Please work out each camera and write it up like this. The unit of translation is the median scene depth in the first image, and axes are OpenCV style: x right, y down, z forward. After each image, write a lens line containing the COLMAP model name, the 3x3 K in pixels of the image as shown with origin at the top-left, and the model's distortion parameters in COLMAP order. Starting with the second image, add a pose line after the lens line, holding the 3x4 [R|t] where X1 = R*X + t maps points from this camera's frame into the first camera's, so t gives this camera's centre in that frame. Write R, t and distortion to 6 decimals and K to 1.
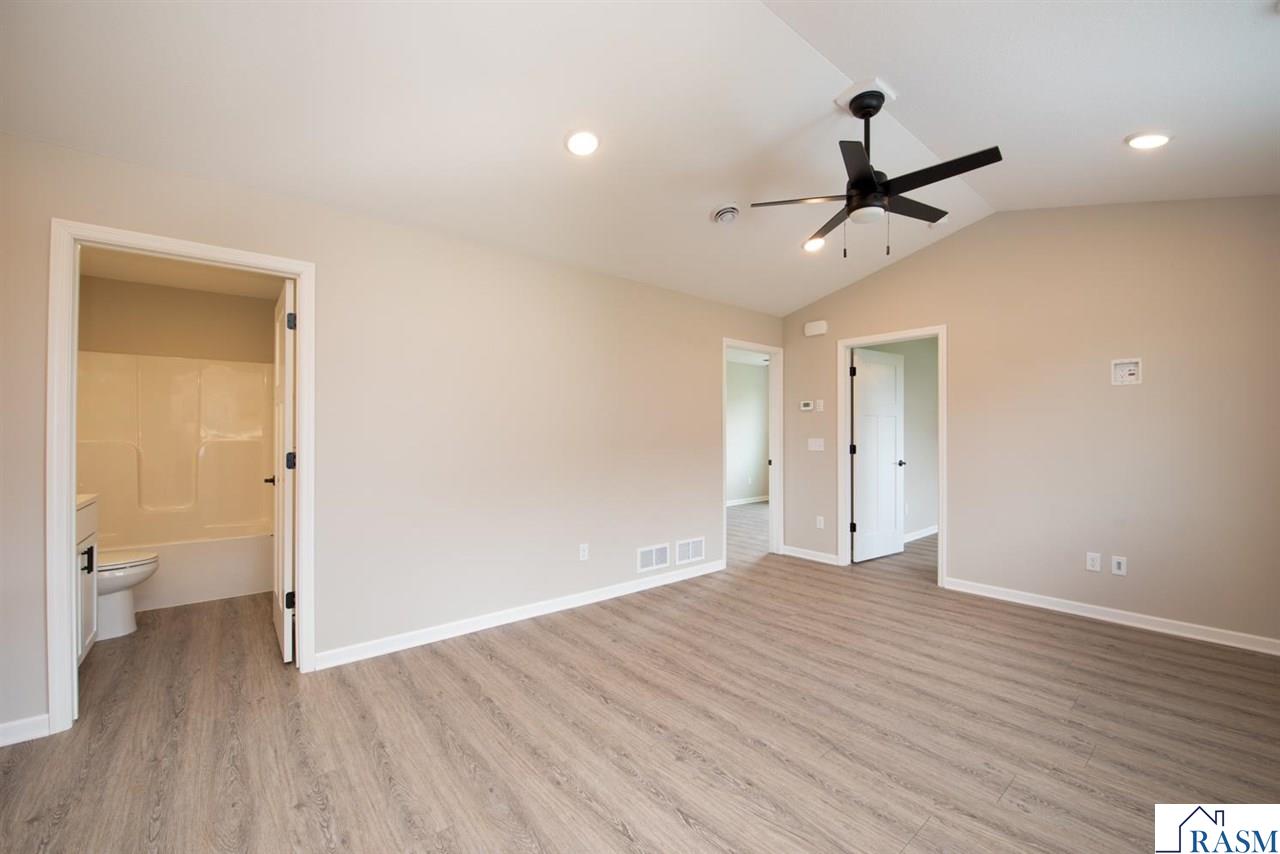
lens RADIAL K [[496.4, 0, 637.8], [0, 496.4, 432.1], [0, 0, 1]] dist [-0.020711, -0.000070]
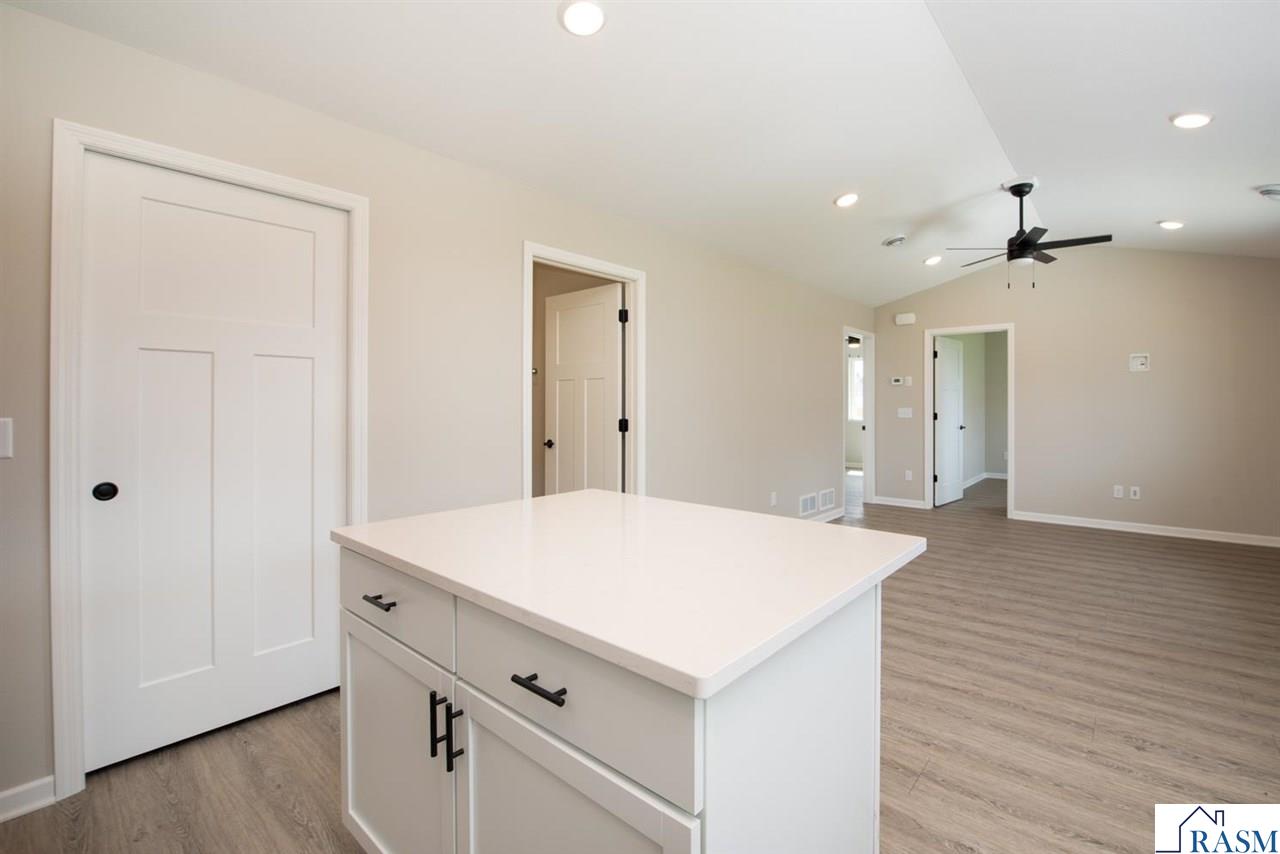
lens RADIAL K [[540.8, 0, 678.1], [0, 540.8, 402.6], [0, 0, 1]] dist [-0.027762, 0.000095]
pose [[0.983151, 0.000589, 0.182794, -0.538487], [-0.000854, 0.999999, 0.001371, -0.001992], [-0.182793, -0.001504, 0.983150, -0.265339]]
